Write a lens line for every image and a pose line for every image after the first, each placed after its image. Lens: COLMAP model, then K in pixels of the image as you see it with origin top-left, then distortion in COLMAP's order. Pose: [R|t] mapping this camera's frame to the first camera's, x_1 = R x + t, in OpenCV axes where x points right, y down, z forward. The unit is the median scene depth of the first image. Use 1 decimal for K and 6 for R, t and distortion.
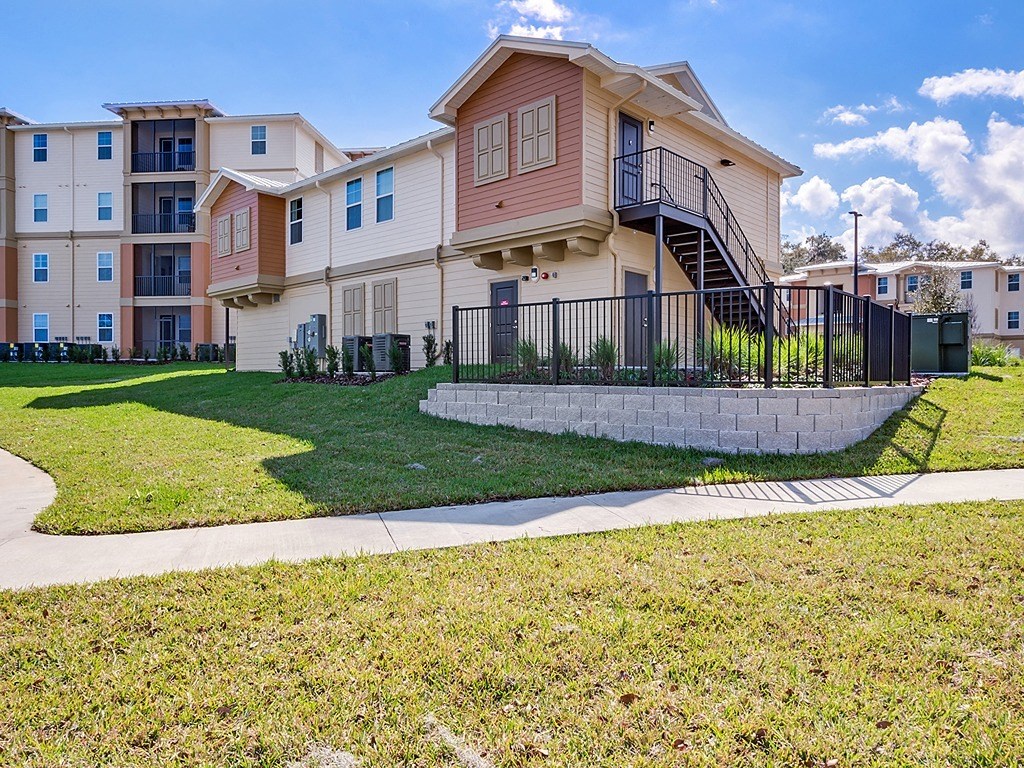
lens RADIAL K [[827.3, 0, 512.0], [0, 827.3, 384.0], [0, 0, 1]] dist [-0.005073, -0.001704]
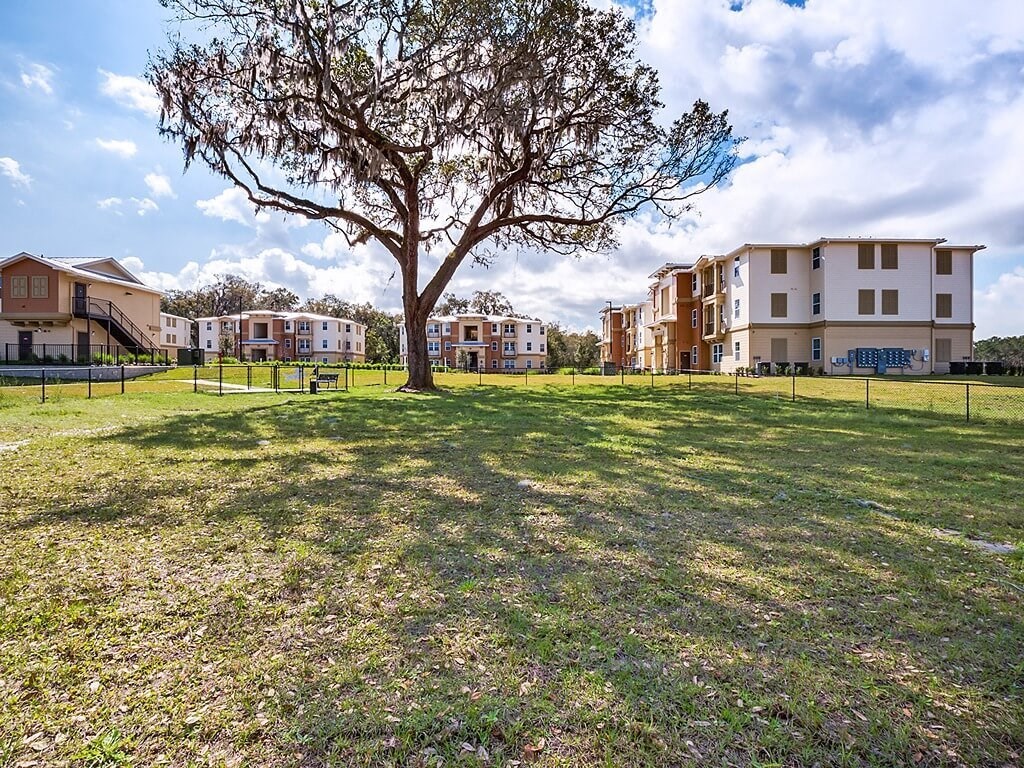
lens RADIAL K [[499.3, 0, 506.8], [0, 499.3, 375.7], [0, 0, 1]] dist [-0.000538, -0.001245]
pose [[0.720215, 0.000349, 0.693751, -0.006768], [0.002955, 0.999989, -0.003571, 0.045246], [-0.693744, 0.004622, 0.720206, -1.546336]]
